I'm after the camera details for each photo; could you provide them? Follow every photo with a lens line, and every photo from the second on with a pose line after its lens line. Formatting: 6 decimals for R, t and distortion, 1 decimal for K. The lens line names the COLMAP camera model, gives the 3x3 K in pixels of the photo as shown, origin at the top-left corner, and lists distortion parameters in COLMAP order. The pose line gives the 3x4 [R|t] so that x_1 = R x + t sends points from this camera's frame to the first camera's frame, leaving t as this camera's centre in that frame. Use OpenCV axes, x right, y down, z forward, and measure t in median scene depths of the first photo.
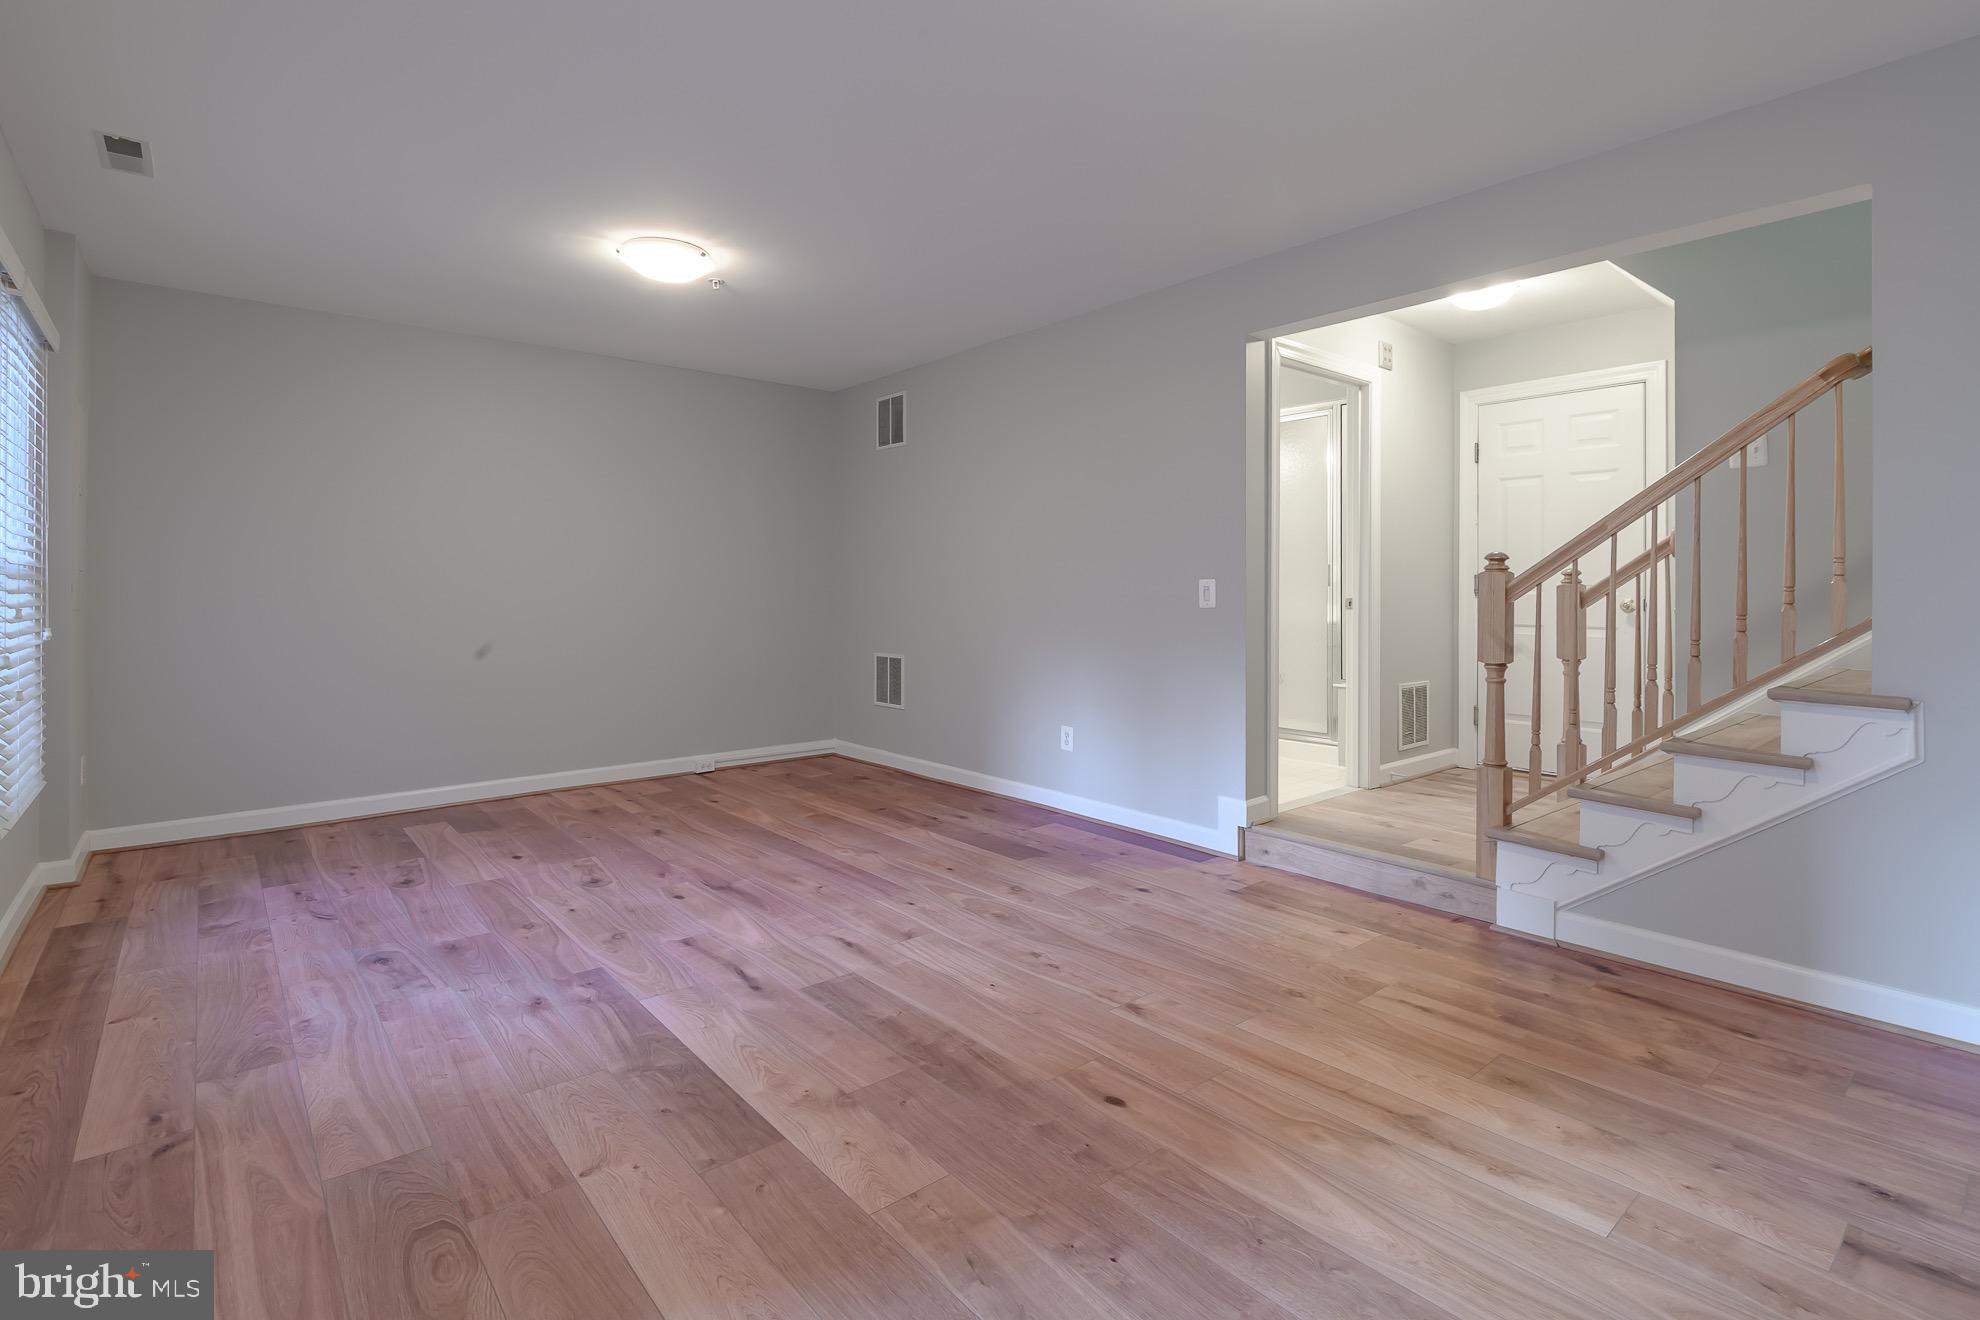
lens RADIAL K [[935.5, 0, 990.0], [0, 935.5, 622.4], [0, 0, 1]] dist [0.003203, -0.001383]
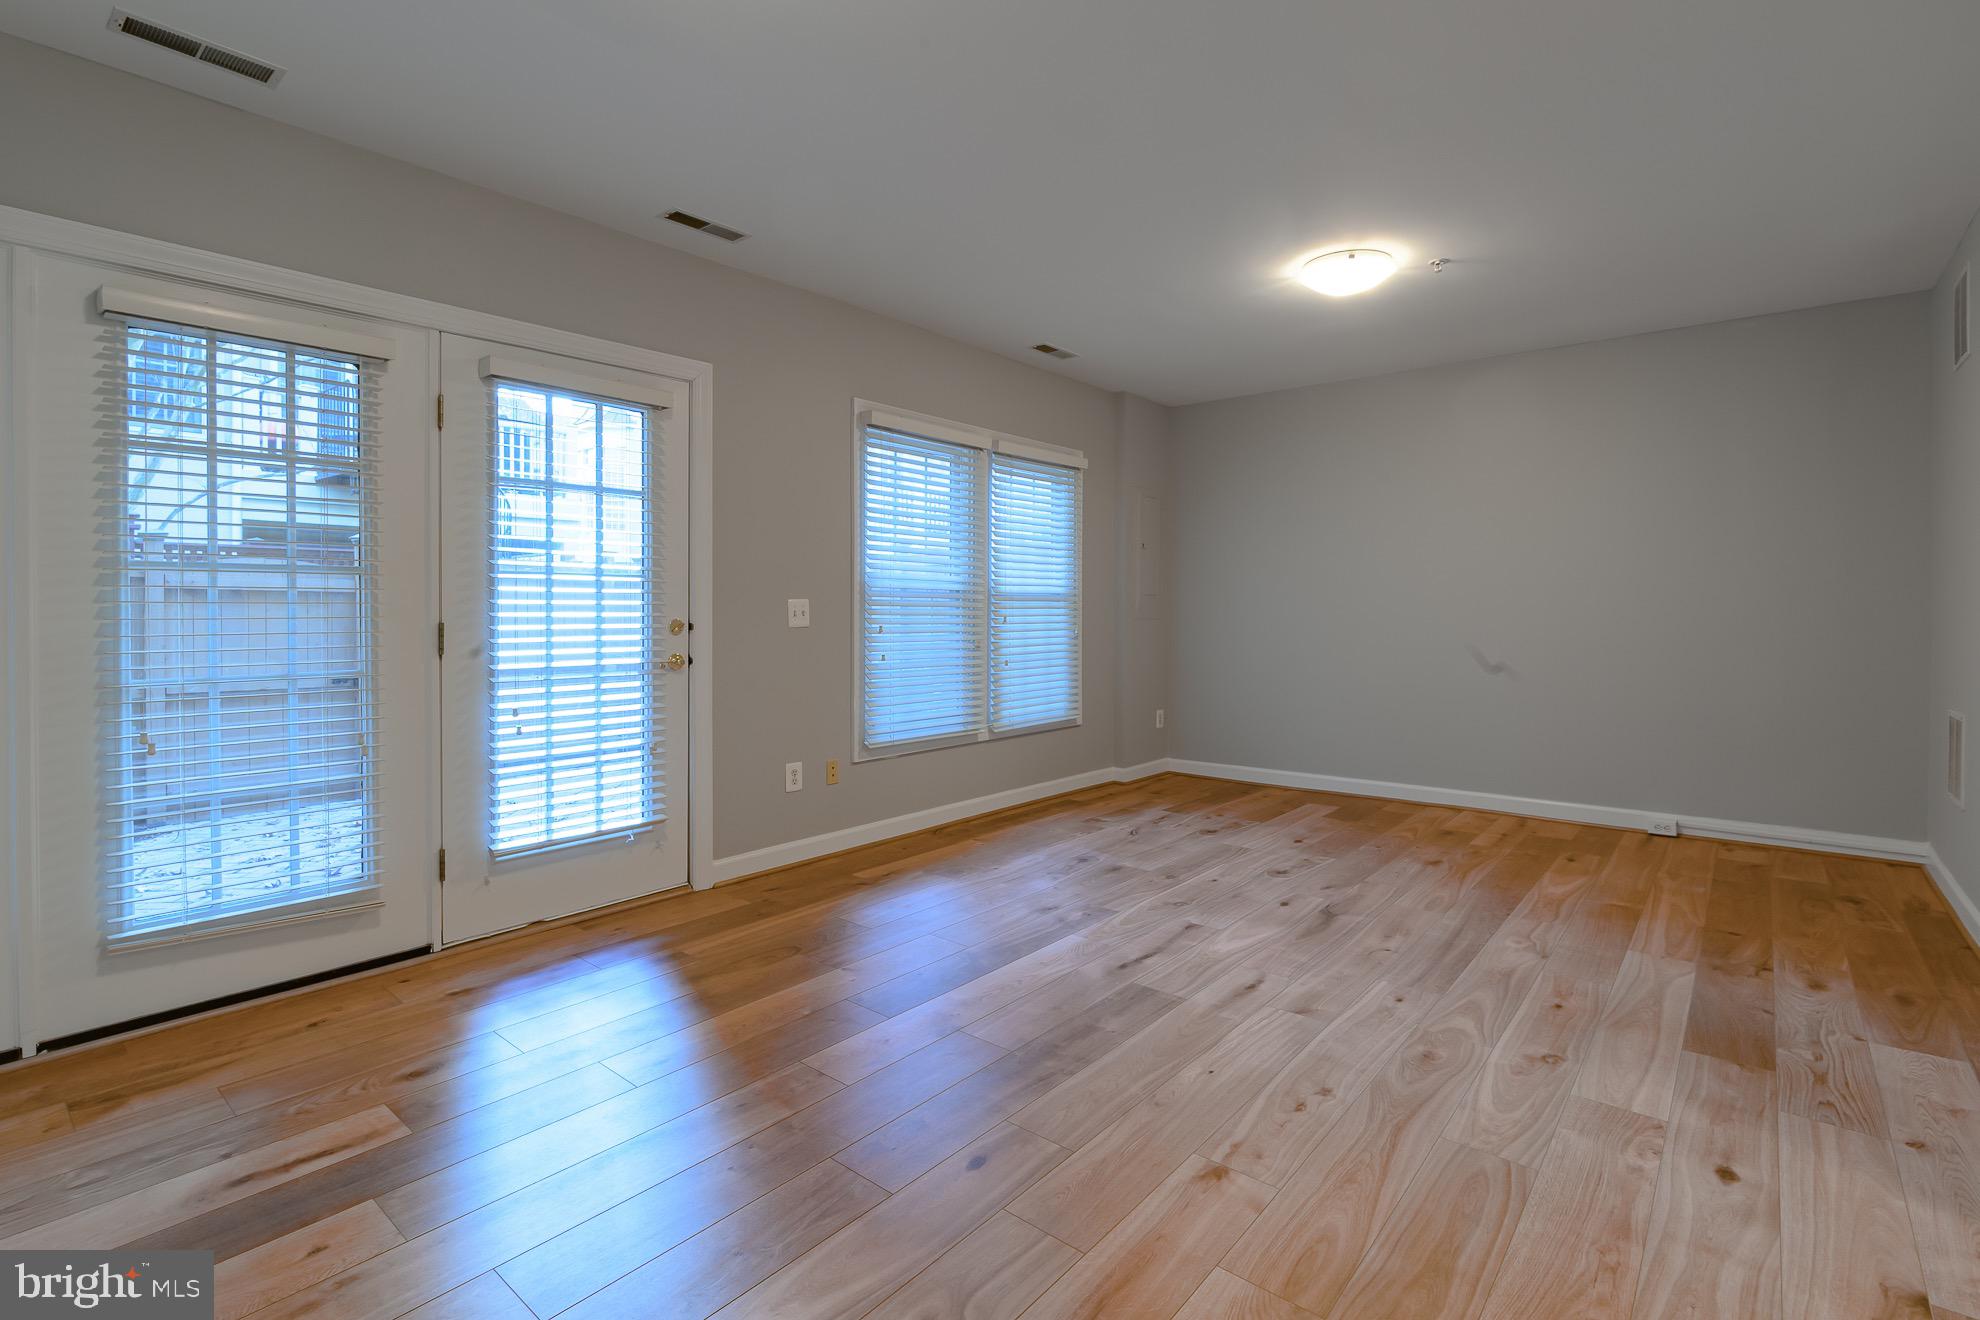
lens RADIAL K [[909.5, 0, 997.0], [0, 909.5, 613.7], [0, 0, 1]] dist [-0.002171, -0.000538]
pose [[0.178428, 0.006826, -0.983929, 0.776856], [-0.032911, 0.999458, 0.000966, -0.023191], [0.983402, 0.032210, 0.178556, 0.645767]]
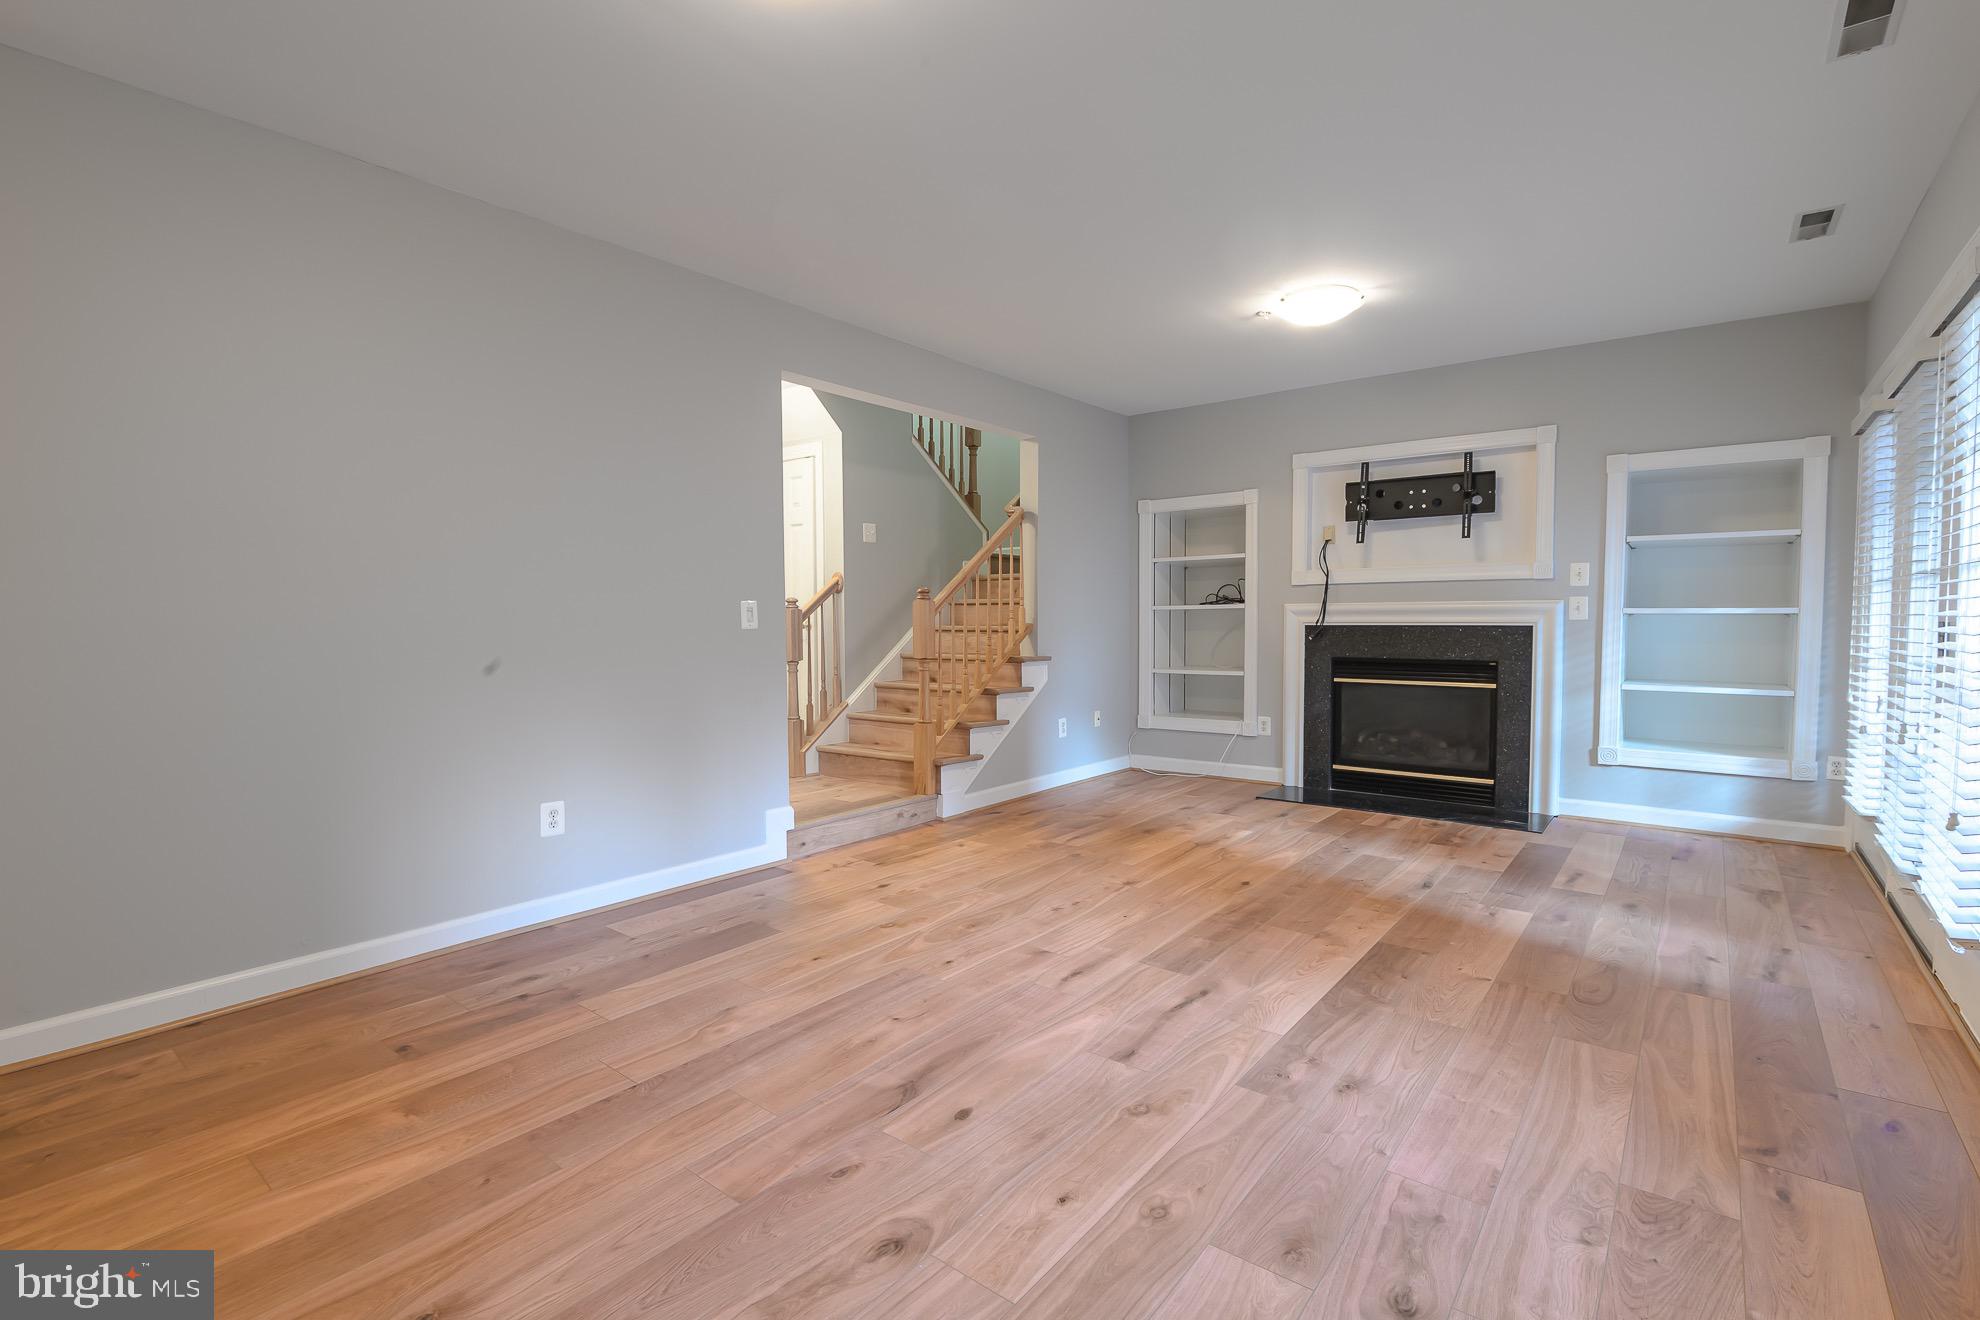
lens RADIAL K [[905.0, 0, 990.0], [0, 905.0, 660.0], [0, 0, 1]] dist [-0.001422, -0.000341]
pose [[-0.198008, -0.046365, 0.979103, -1.164431], [0.037701, 0.997781, 0.054874, -0.041379], [-0.979475, 0.047779, -0.195820, 1.406980]]
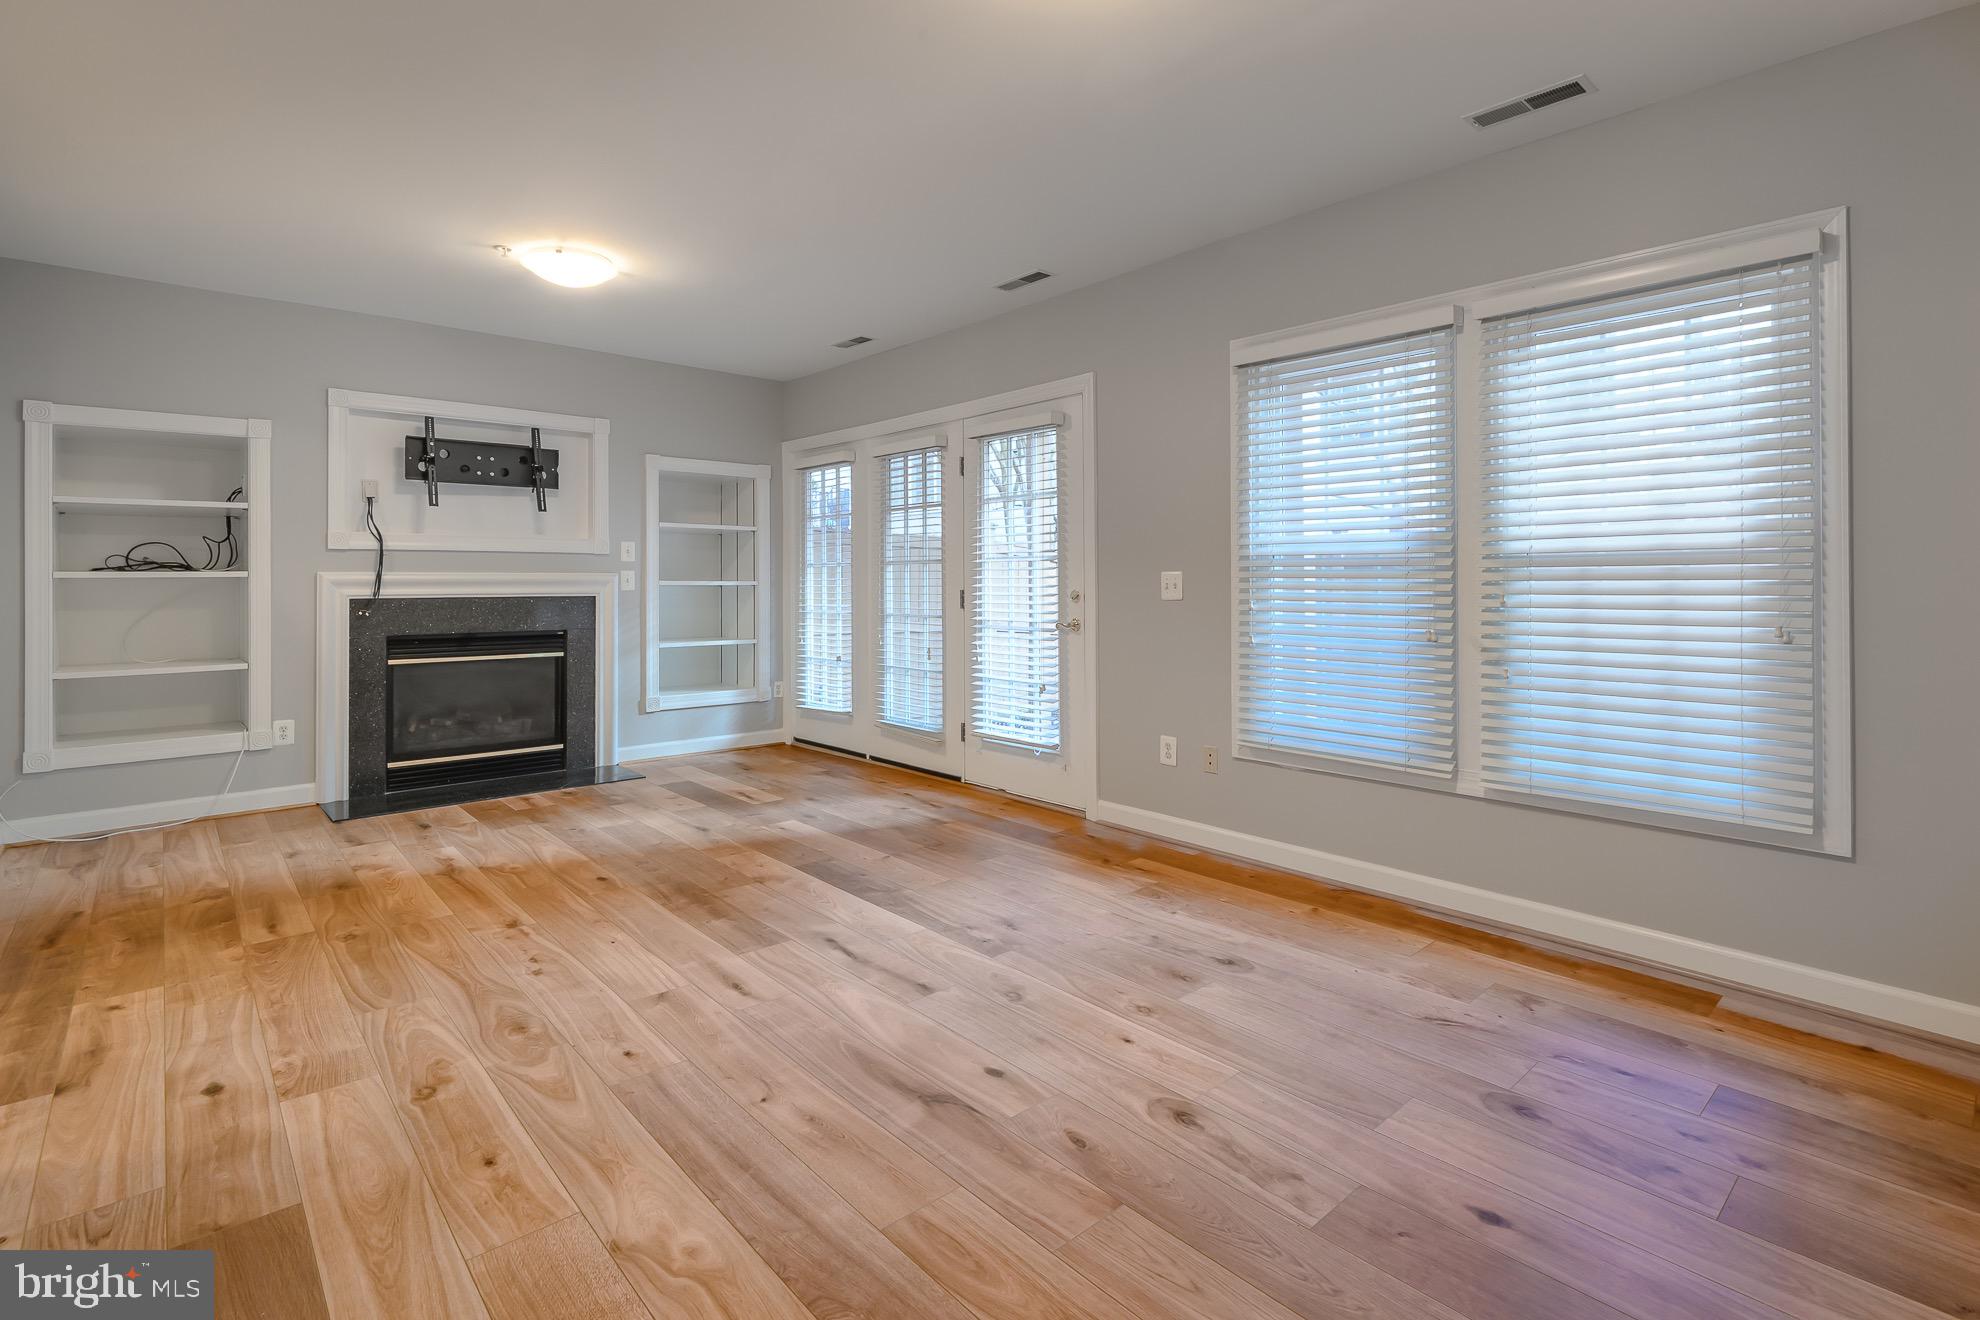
lens RADIAL K [[943.6, 0, 993.2], [0, 943.6, 578.0], [0, 0, 1]] dist [0.001344, -0.000472]
pose [[-0.999412, 0.002470, -0.034199, -0.403629], [0.001474, 0.999575, 0.029129, -0.069194], [0.034257, 0.029061, -0.998990, 2.100053]]
